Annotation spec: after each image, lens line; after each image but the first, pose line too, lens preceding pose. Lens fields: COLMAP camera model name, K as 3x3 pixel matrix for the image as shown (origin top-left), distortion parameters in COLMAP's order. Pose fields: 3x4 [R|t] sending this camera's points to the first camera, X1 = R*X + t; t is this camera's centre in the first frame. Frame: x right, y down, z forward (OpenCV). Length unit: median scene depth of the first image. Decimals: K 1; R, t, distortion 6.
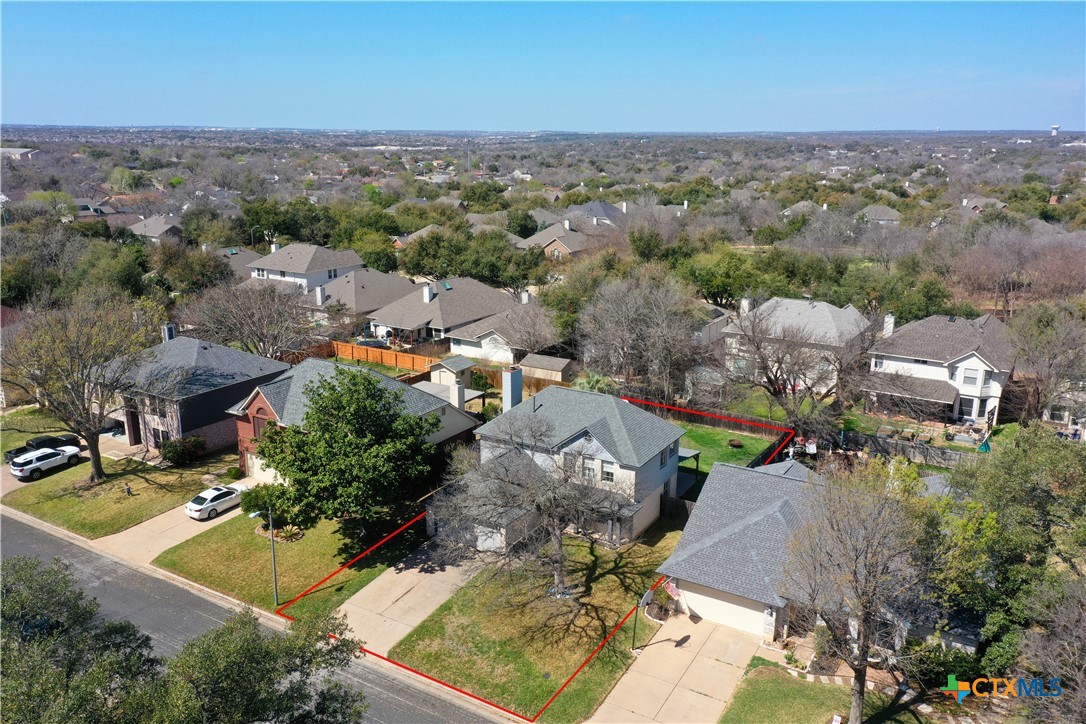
lens RADIAL K [[855.2, 0, 543.0], [0, 855.2, 362.0], [0, 0, 1]] dist [0.009037, 0.005171]
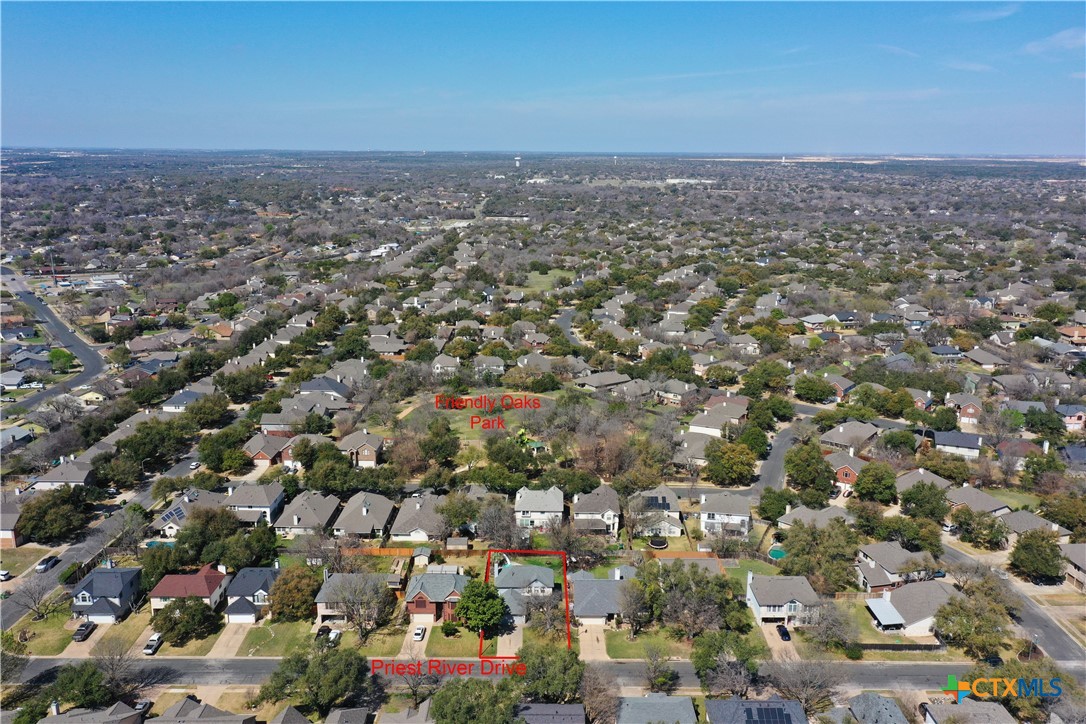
lens RADIAL K [[855.2, 0, 543.0], [0, 855.2, 362.0], [0, 0, 1]] dist [0.009037, 0.005171]
pose [[0.849497, -0.122565, 0.513160, -1.520965], [0.131044, 0.991179, 0.019804, -0.814858], [-0.511060, 0.050423, 0.858065, -1.897661]]
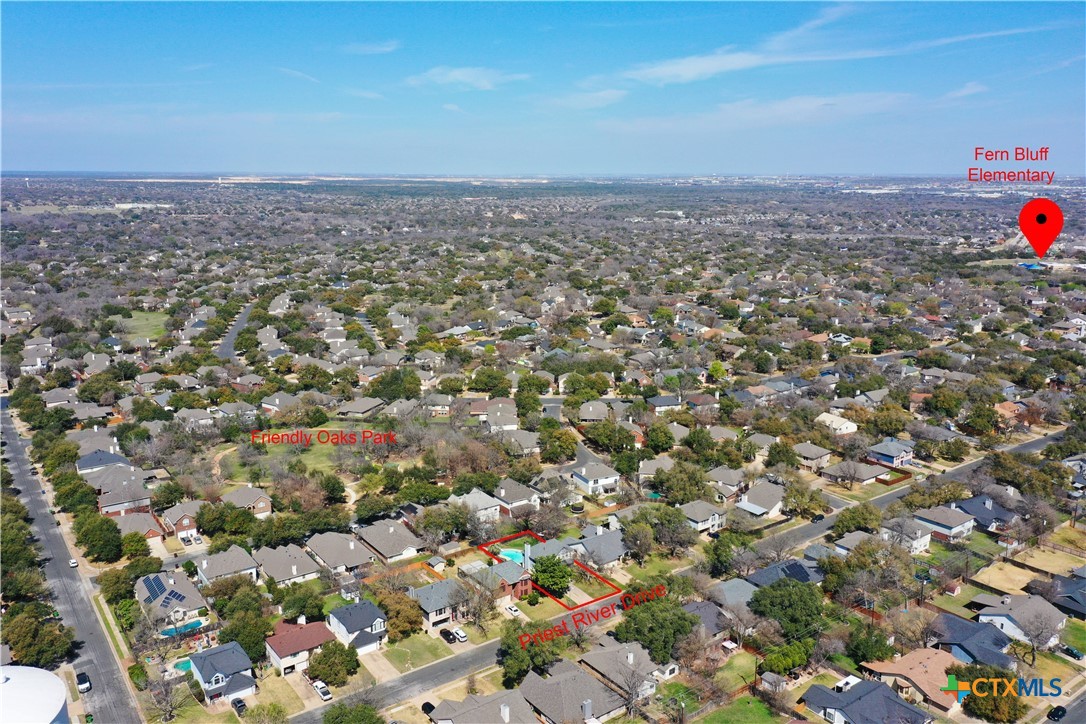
lens RADIAL K [[855.2, 0, 543.0], [0, 855.2, 362.0], [0, 0, 1]] dist [0.009037, 0.005171]
pose [[0.368170, -0.200297, 0.907927, -3.643513], [0.236367, 0.964600, 0.116951, -1.322647], [-0.899212, 0.171546, 0.402480, -0.774681]]
